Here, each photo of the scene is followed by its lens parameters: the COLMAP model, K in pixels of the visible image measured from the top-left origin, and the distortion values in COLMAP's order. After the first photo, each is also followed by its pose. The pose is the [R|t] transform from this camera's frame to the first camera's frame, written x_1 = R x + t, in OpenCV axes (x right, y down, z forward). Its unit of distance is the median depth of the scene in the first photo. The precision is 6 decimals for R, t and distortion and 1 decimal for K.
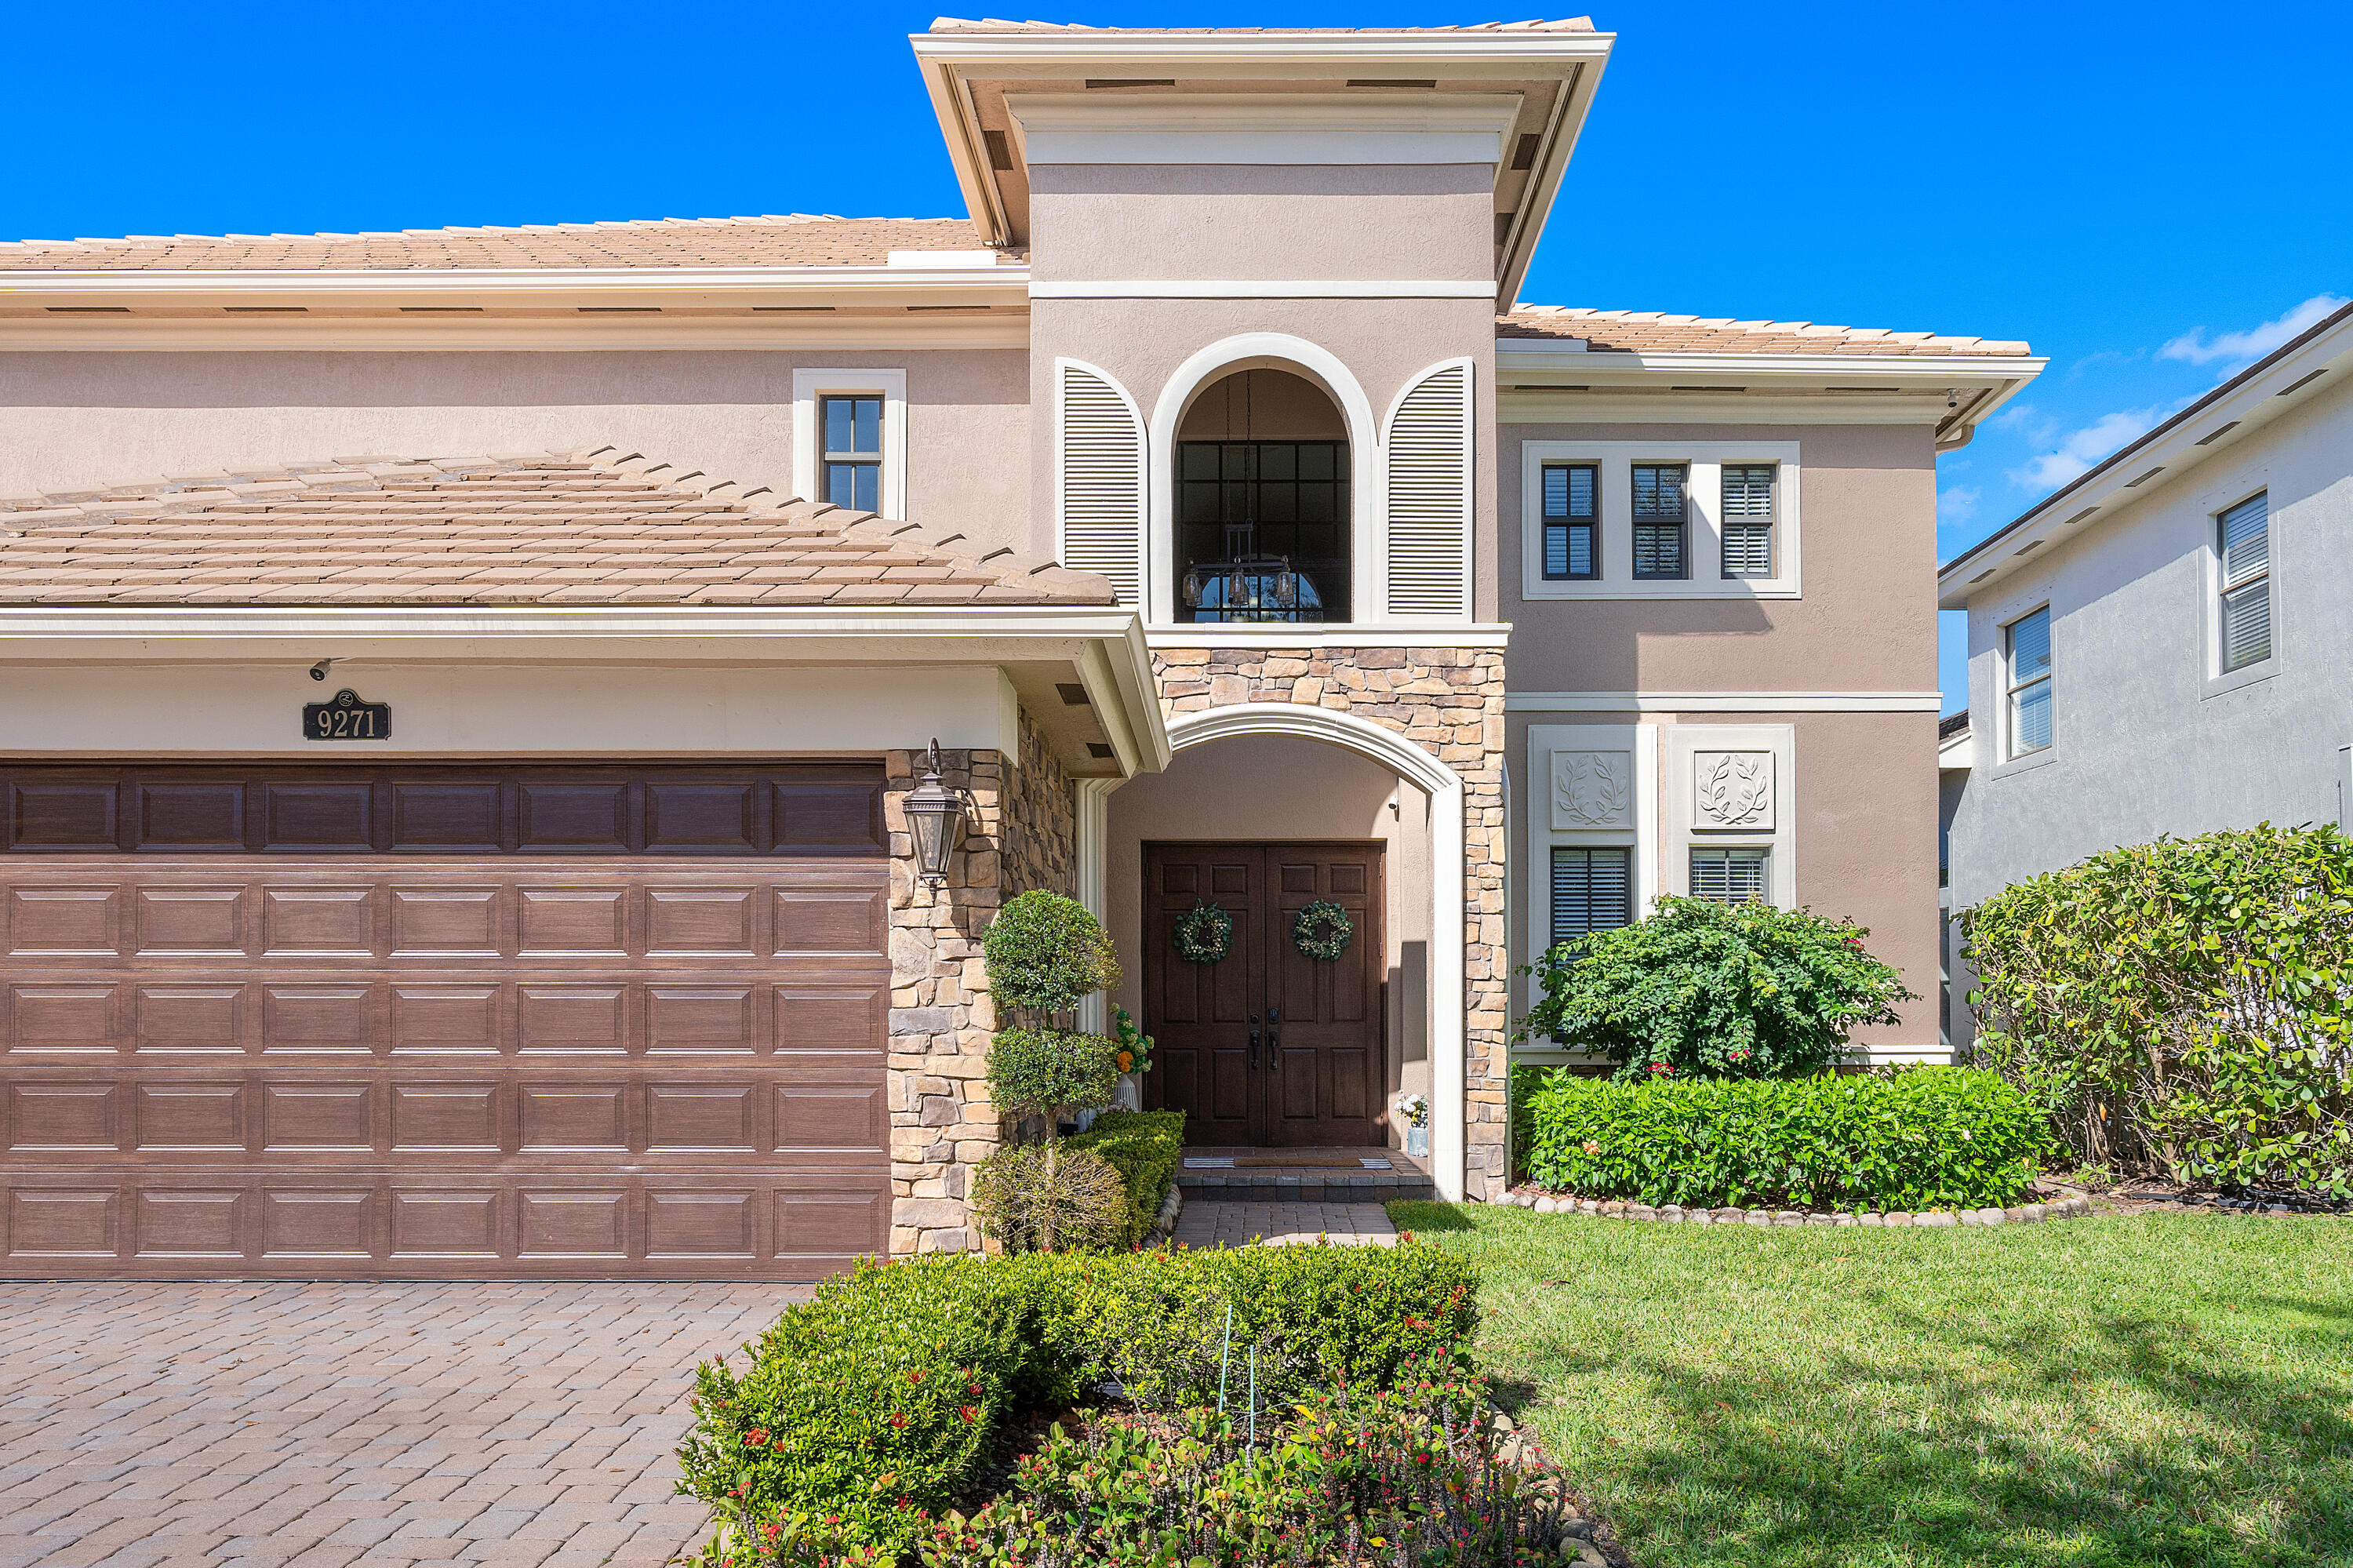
lens RADIAL K [[1804.7, 0, 1182.4], [0, 1804.7, 1105.3], [0, 0, 1]] dist [-0.002788, 0.001790]
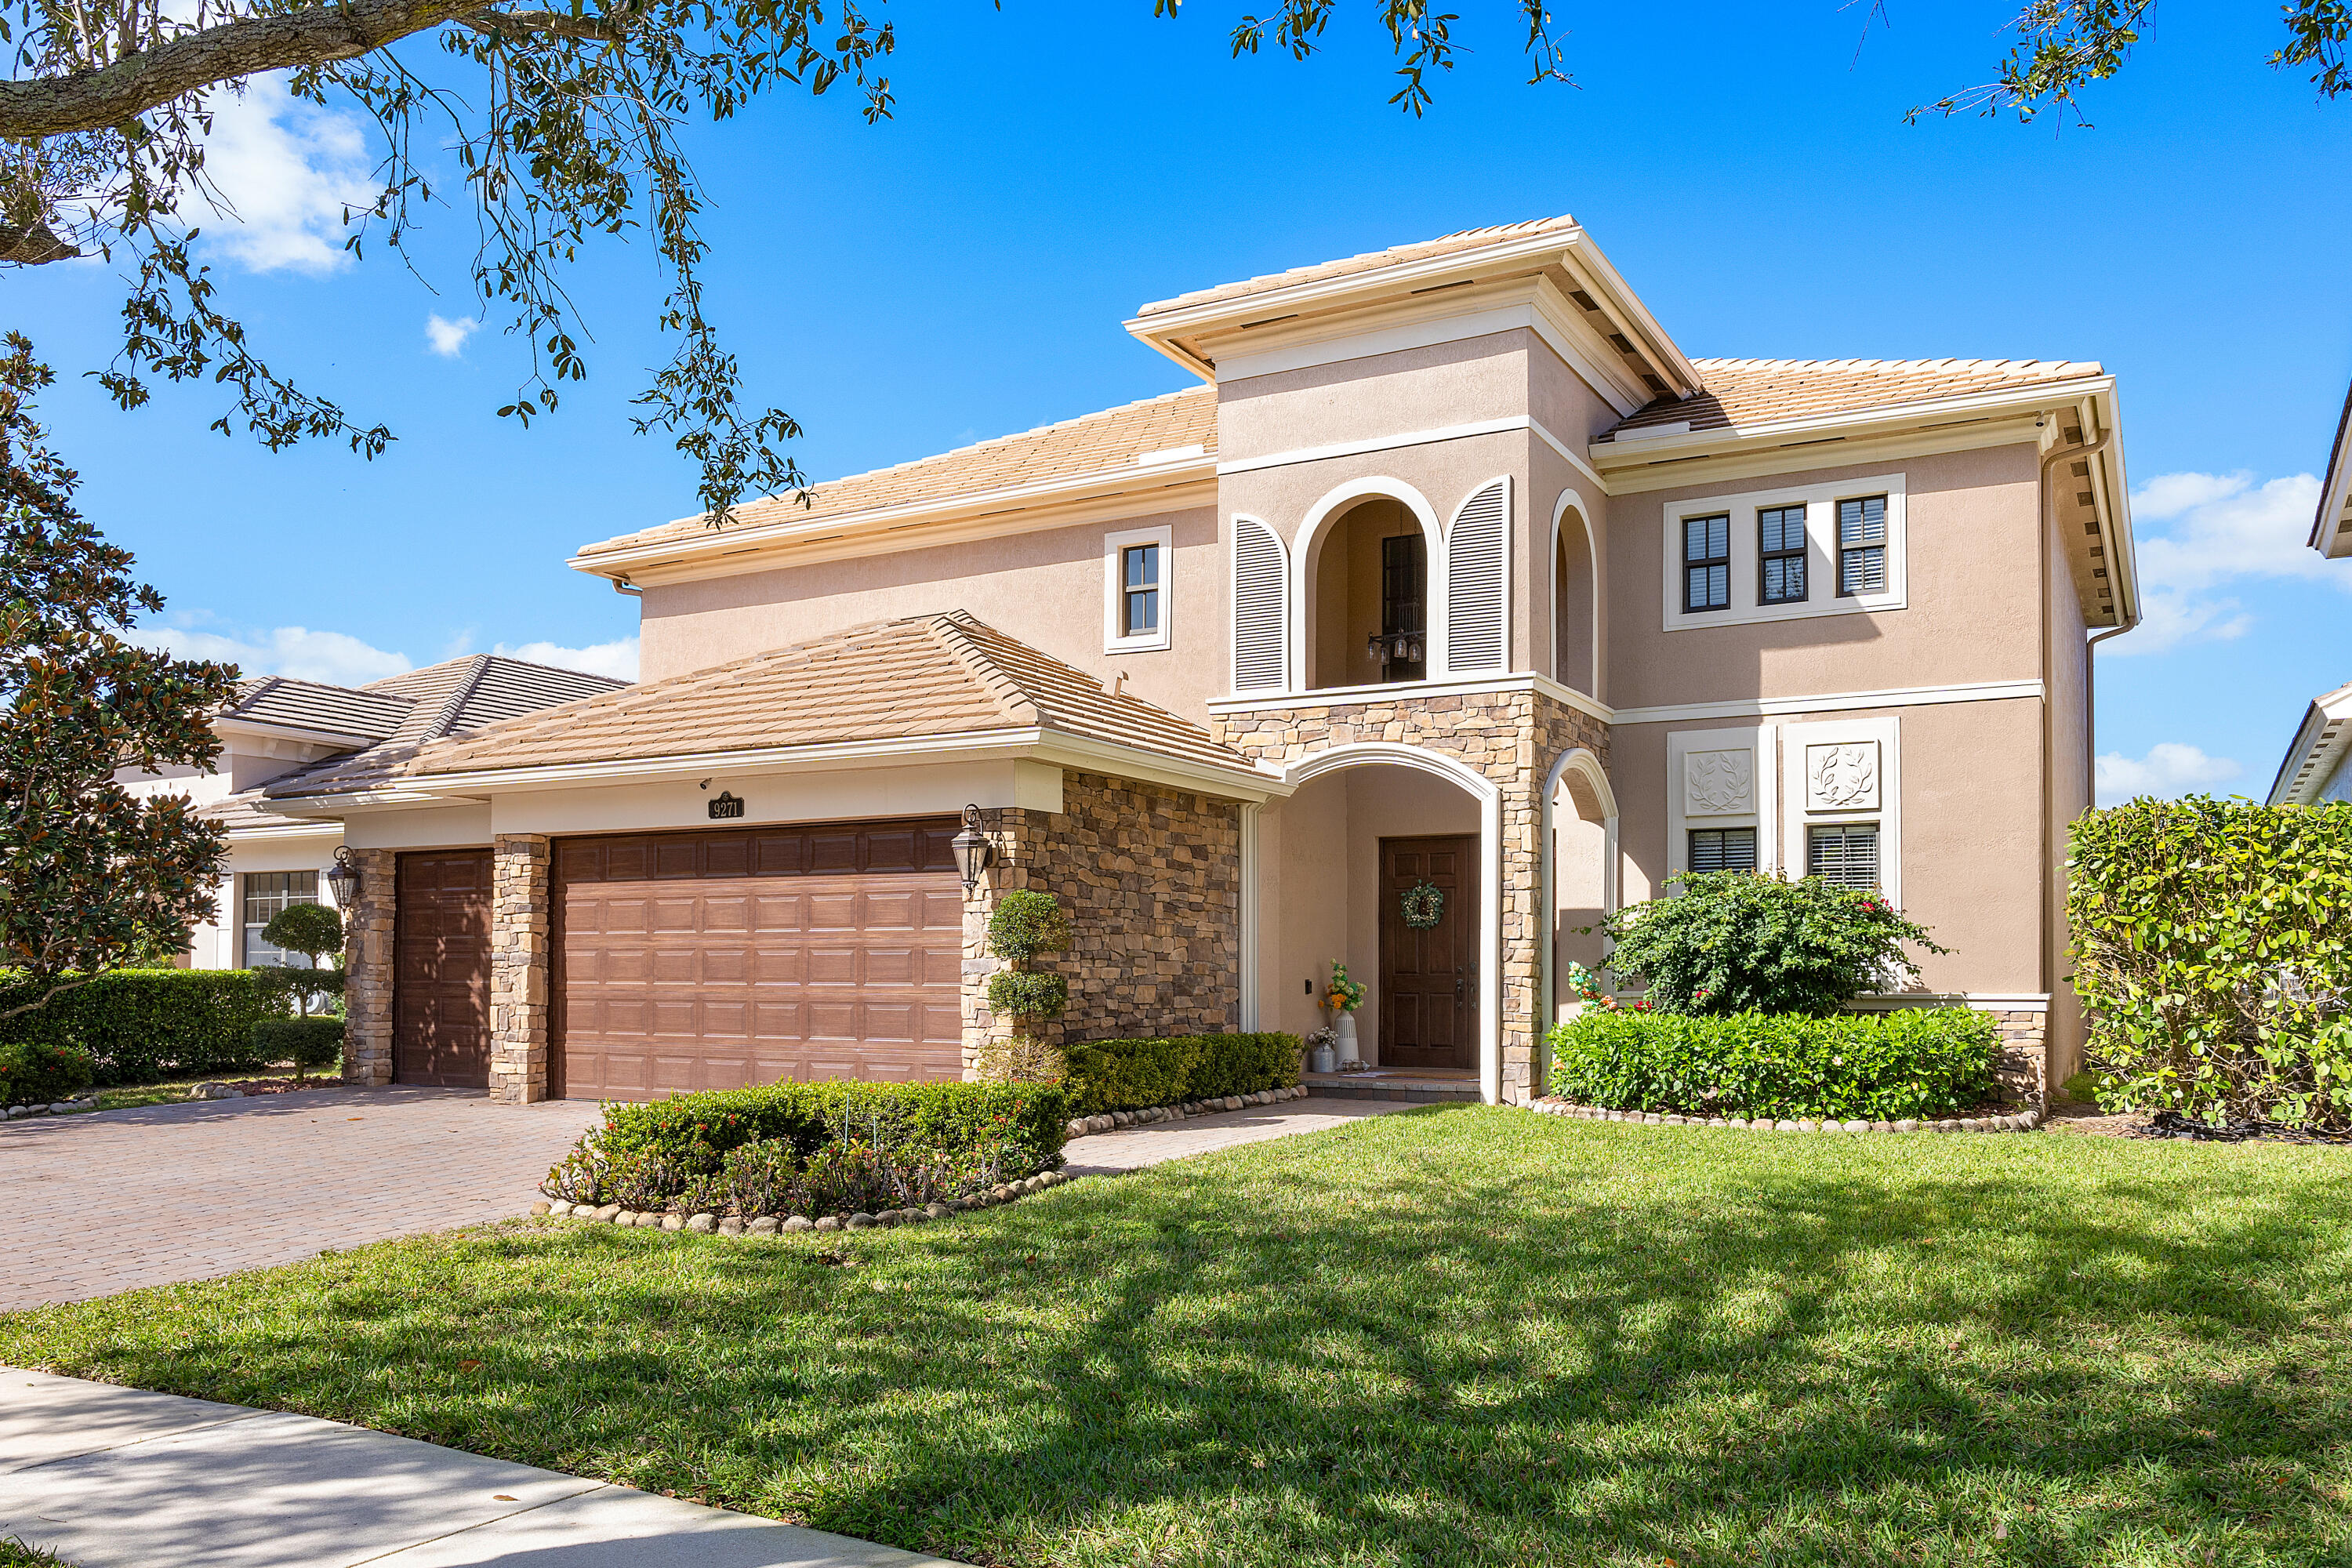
lens RADIAL K [[1803.9, 0, 1181.9], [0, 1803.9, 1105.1], [0, 0, 1]] dist [-0.002788, 0.001790]
pose [[0.874171, 0.035031, -0.484353, 0.605870], [-0.025820, 0.999337, 0.025675, 0.025514], [0.484932, -0.009939, 0.874496, -0.291926]]
